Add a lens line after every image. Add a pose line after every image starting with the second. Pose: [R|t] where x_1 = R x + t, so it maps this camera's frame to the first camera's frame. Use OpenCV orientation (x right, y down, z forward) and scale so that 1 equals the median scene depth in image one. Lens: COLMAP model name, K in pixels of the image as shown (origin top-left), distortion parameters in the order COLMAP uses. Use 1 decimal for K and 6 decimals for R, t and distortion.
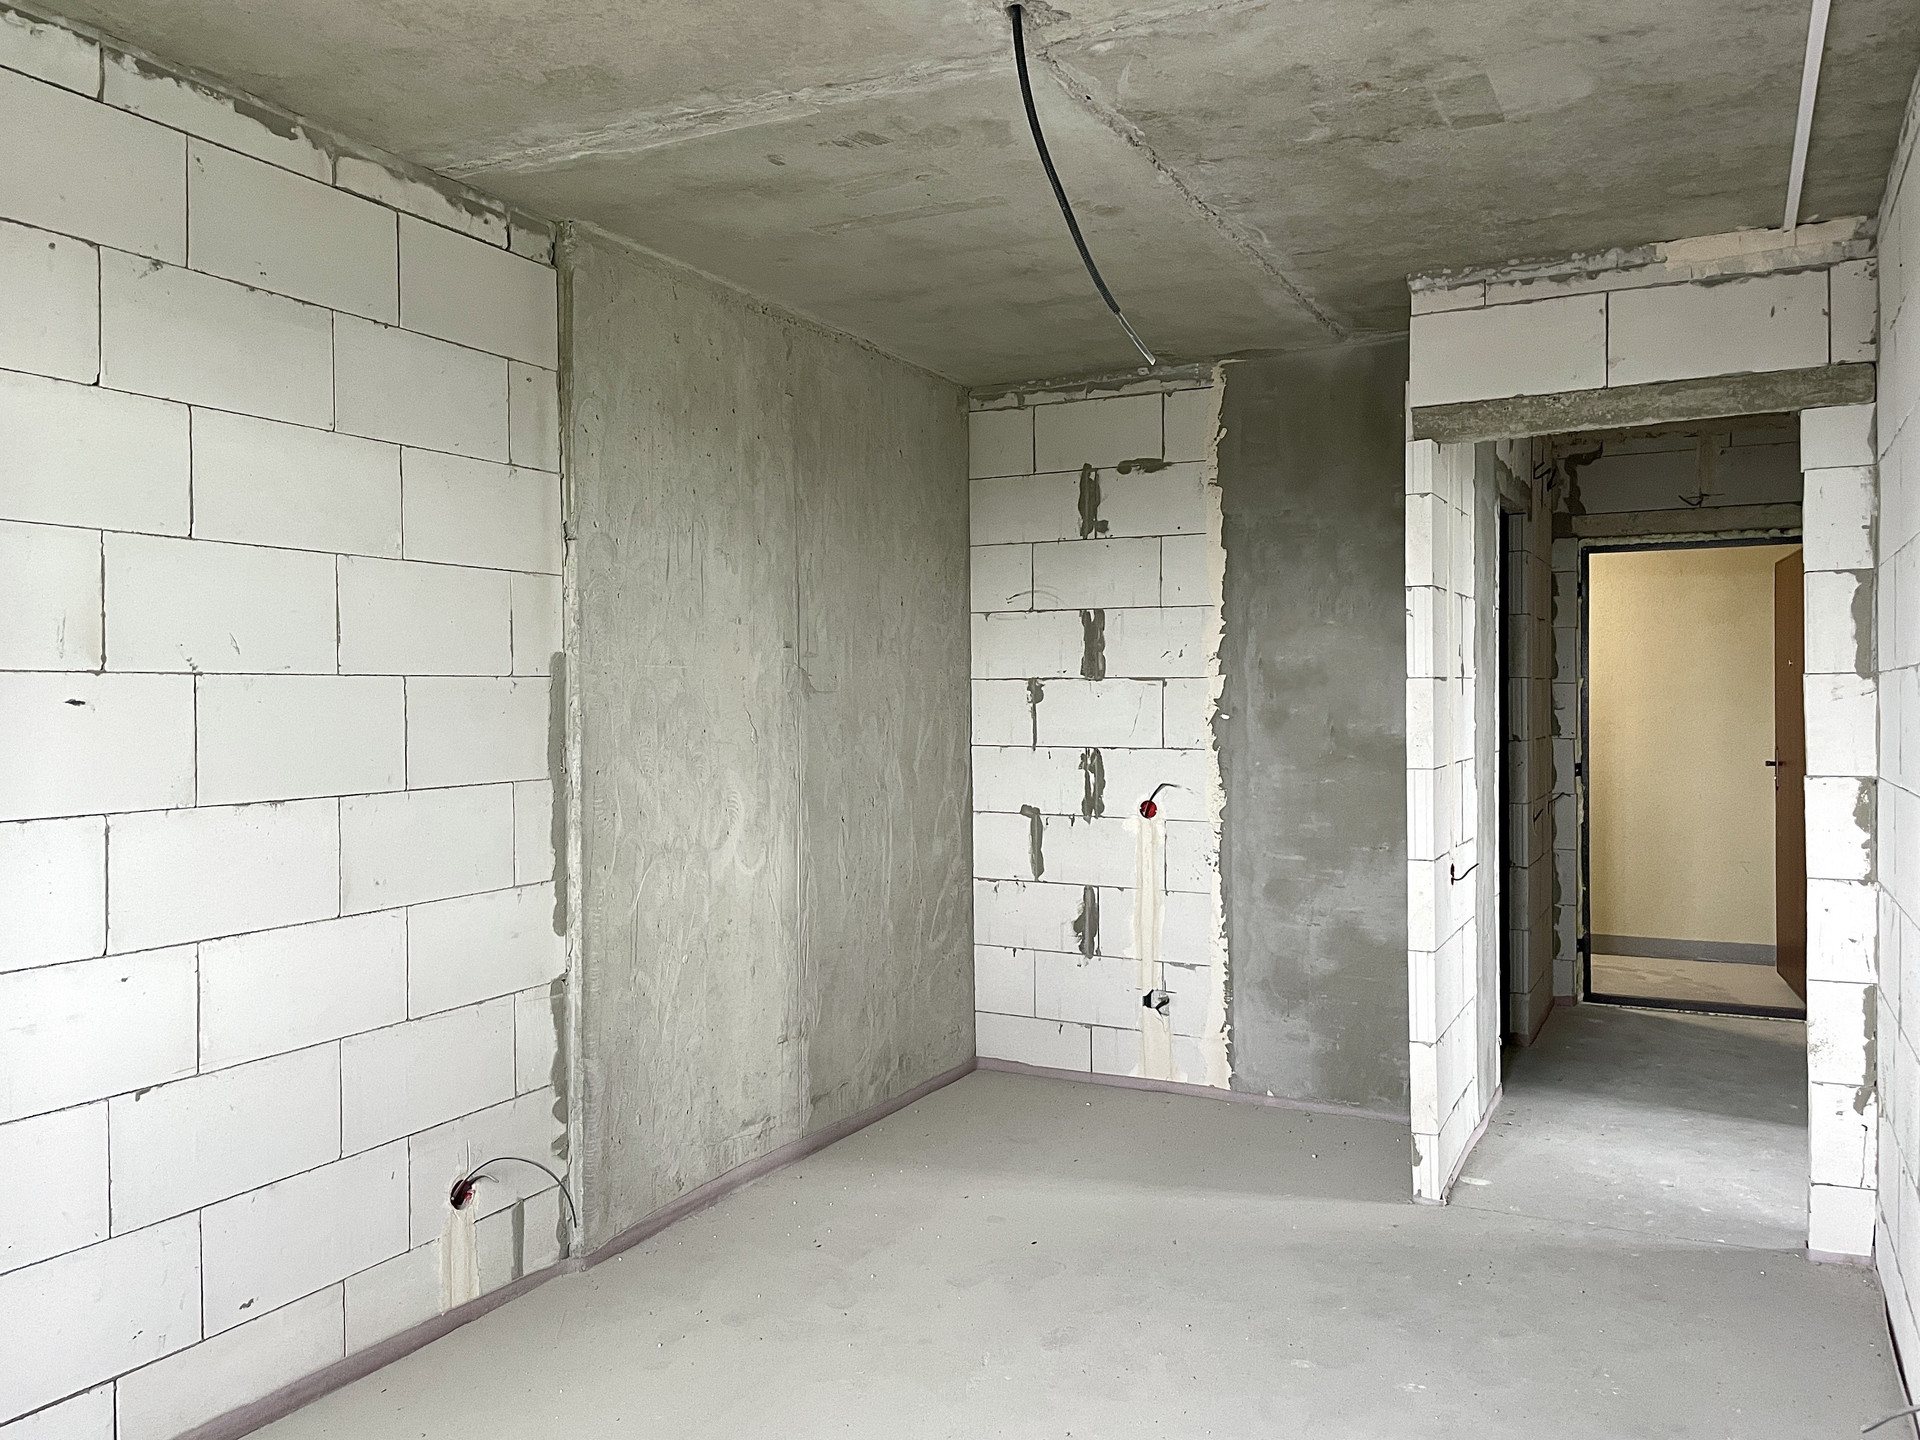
lens RADIAL K [[1450.8, 0, 960.0], [0, 1450.8, 720.0], [0, 0, 1]] dist [0.055218, -0.075171]
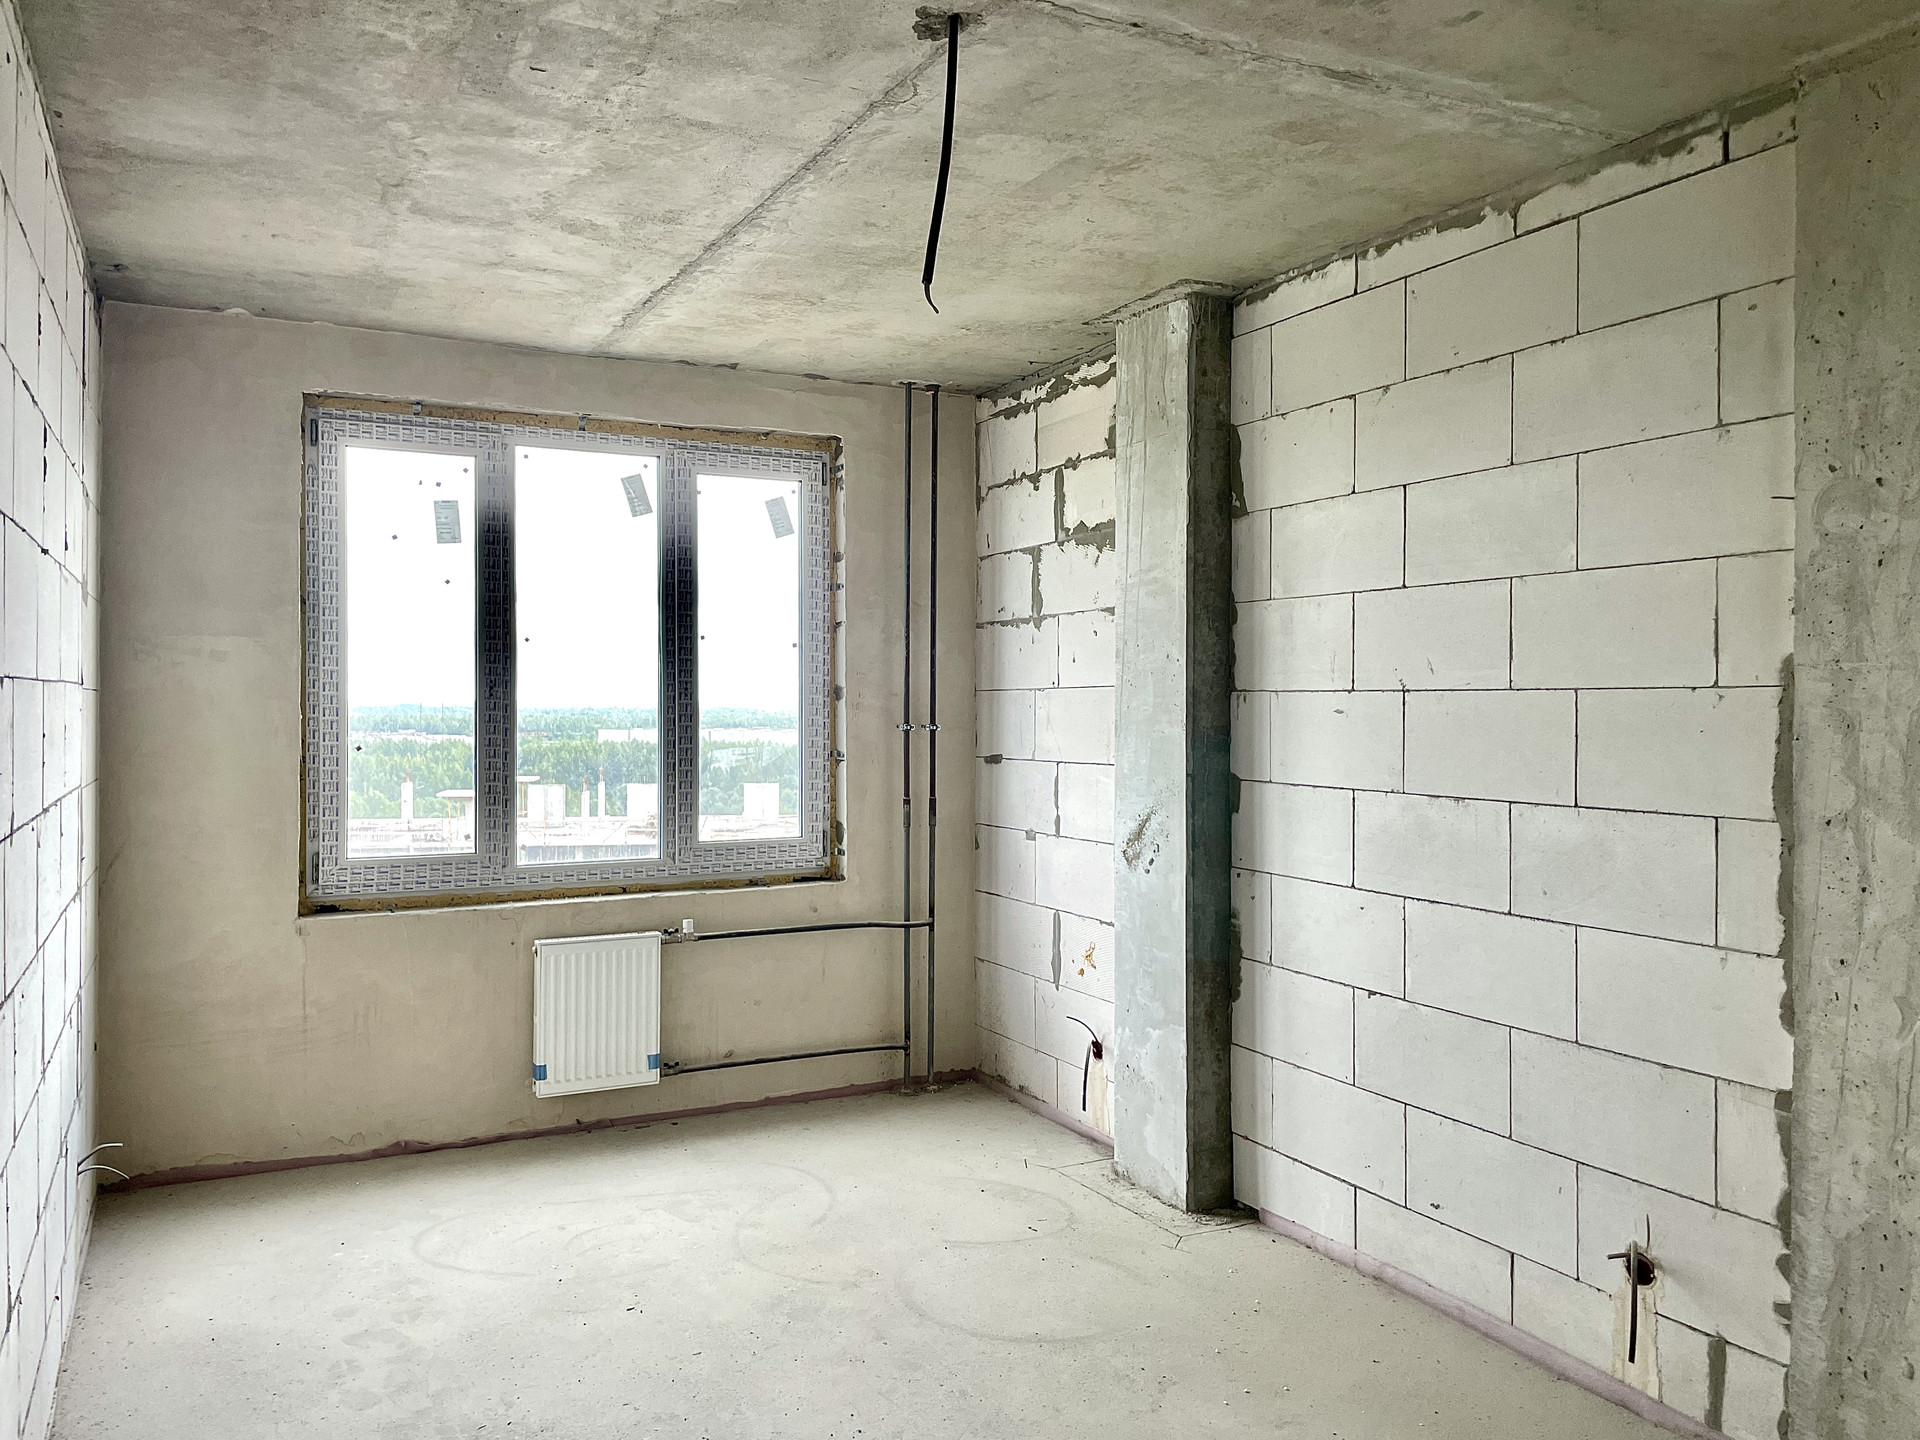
lens RADIAL K [[1450.8, 0, 960.0], [0, 1450.8, 720.0], [0, 0, 1]] dist [0.055218, -0.075171]
pose [[-0.580930, 0.011603, -0.813870, 0.685684], [-0.015873, 0.999547, 0.025580, -0.029452], [0.813798, 0.027778, -0.580483, 1.289446]]
